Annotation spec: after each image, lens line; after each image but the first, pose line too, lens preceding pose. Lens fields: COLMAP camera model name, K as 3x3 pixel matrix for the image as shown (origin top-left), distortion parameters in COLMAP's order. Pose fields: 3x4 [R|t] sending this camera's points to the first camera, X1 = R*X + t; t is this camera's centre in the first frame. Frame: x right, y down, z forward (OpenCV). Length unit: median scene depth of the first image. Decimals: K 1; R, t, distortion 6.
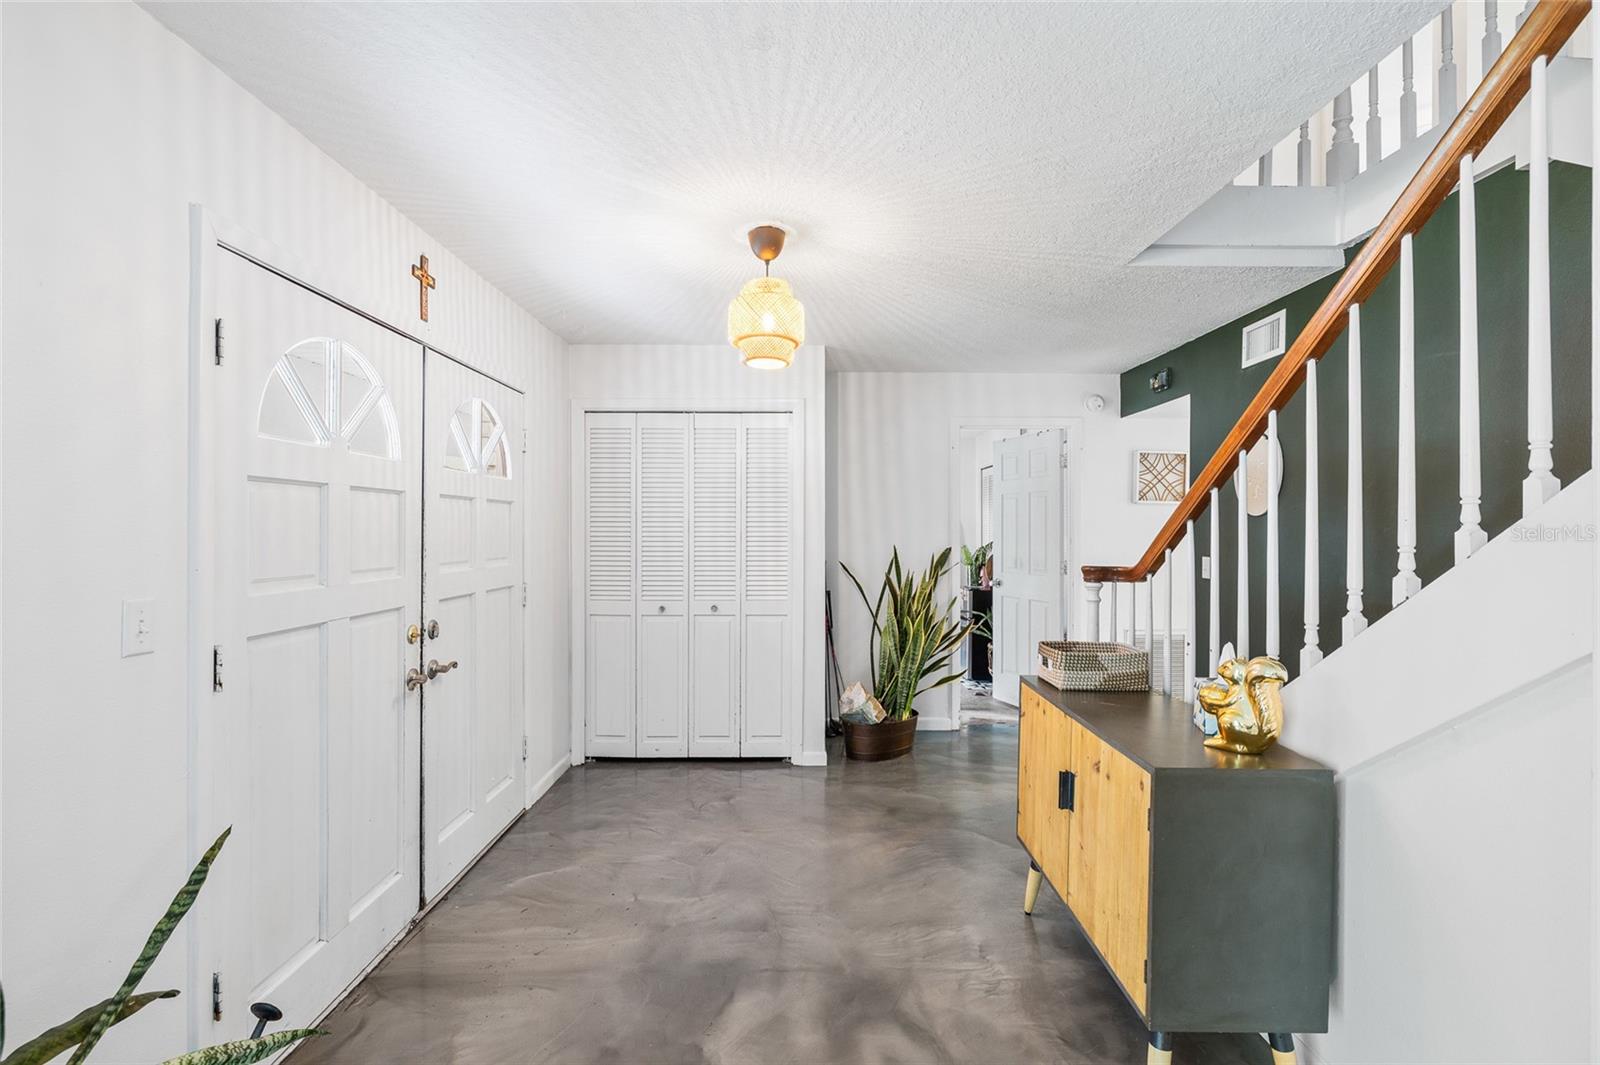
lens RADIAL K [[722.9, 0, 791.9], [0, 722.9, 534.6], [0, 0, 1]] dist [-0.001654, 0.000642]
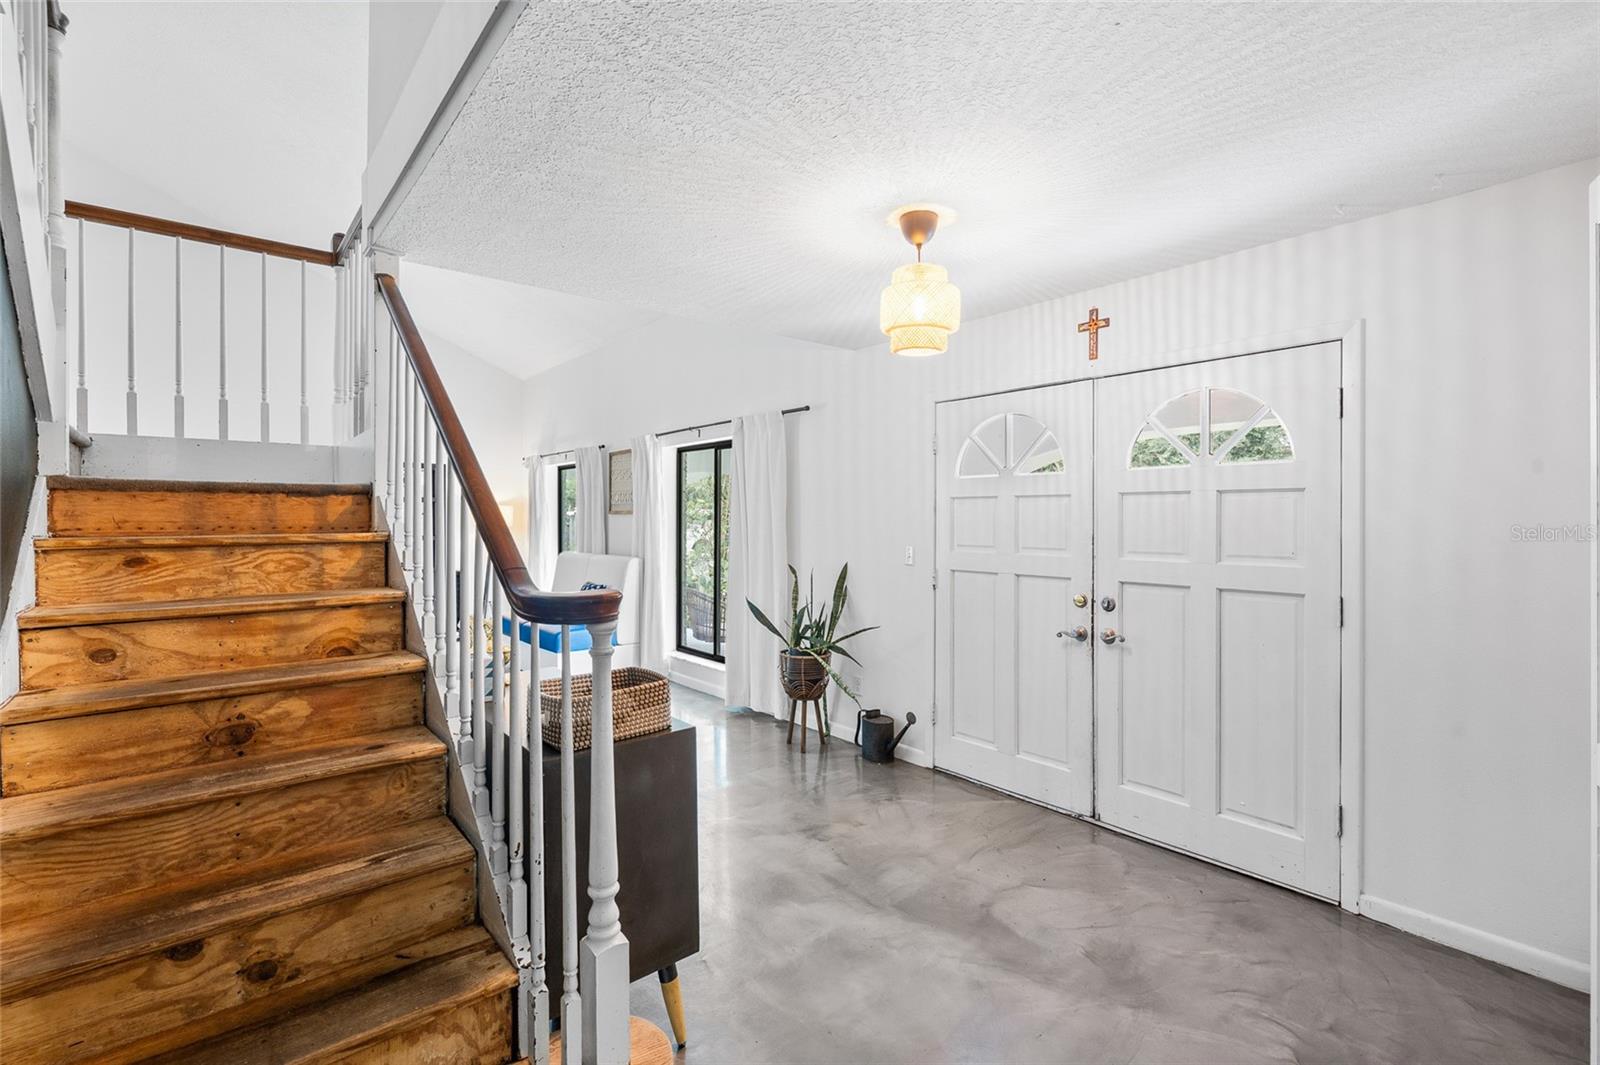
lens RADIAL K [[707.0, 0, 800.5], [0, 707.0, 521.0], [0, 0, 1]] dist [-0.007974, 0.000919]
pose [[-0.756449, -0.000643, -0.654052, 0.703988], [-0.010183, 0.999890, 0.010794, -0.017248], [0.653973, 0.014826, -0.756372, 1.613876]]
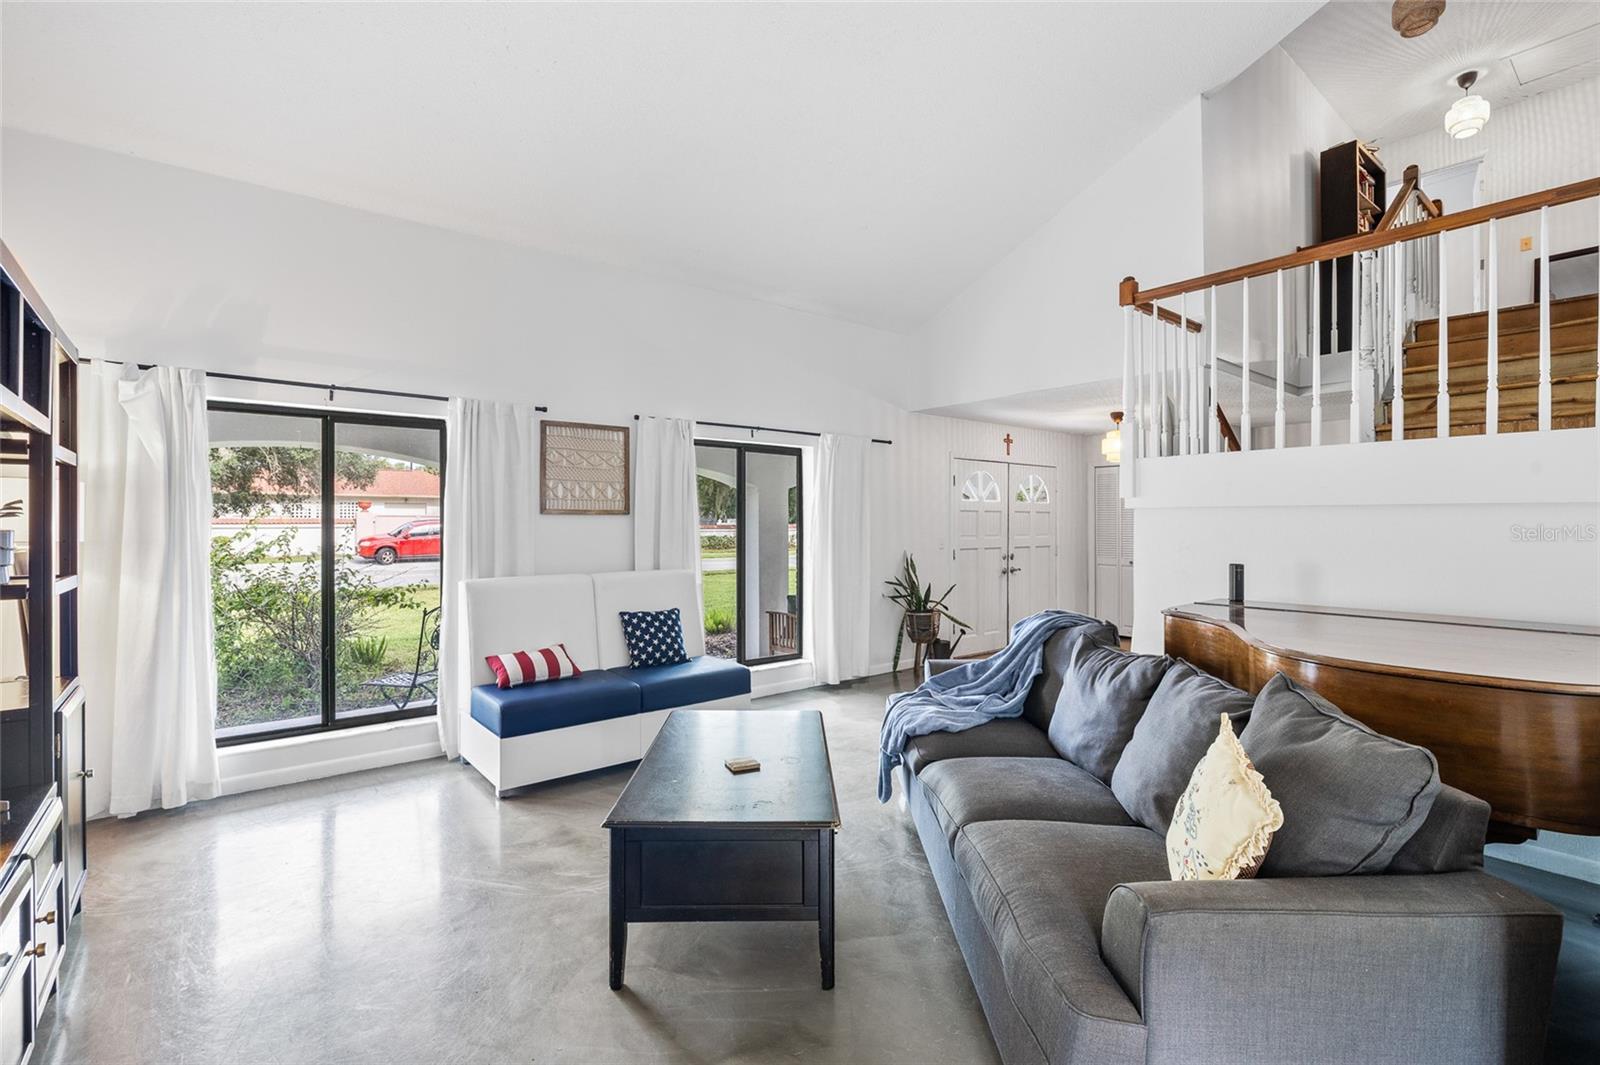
lens RADIAL K [[707.0, 0, 800.5], [0, 707.0, 521.0], [0, 0, 1]] dist [-0.007974, 0.000919]
pose [[0.651583, -0.004739, -0.758562, 1.193569], [-0.002770, 0.999959, -0.008627, 0.012423], [0.758572, 0.007722, 0.651543, -1.627608]]
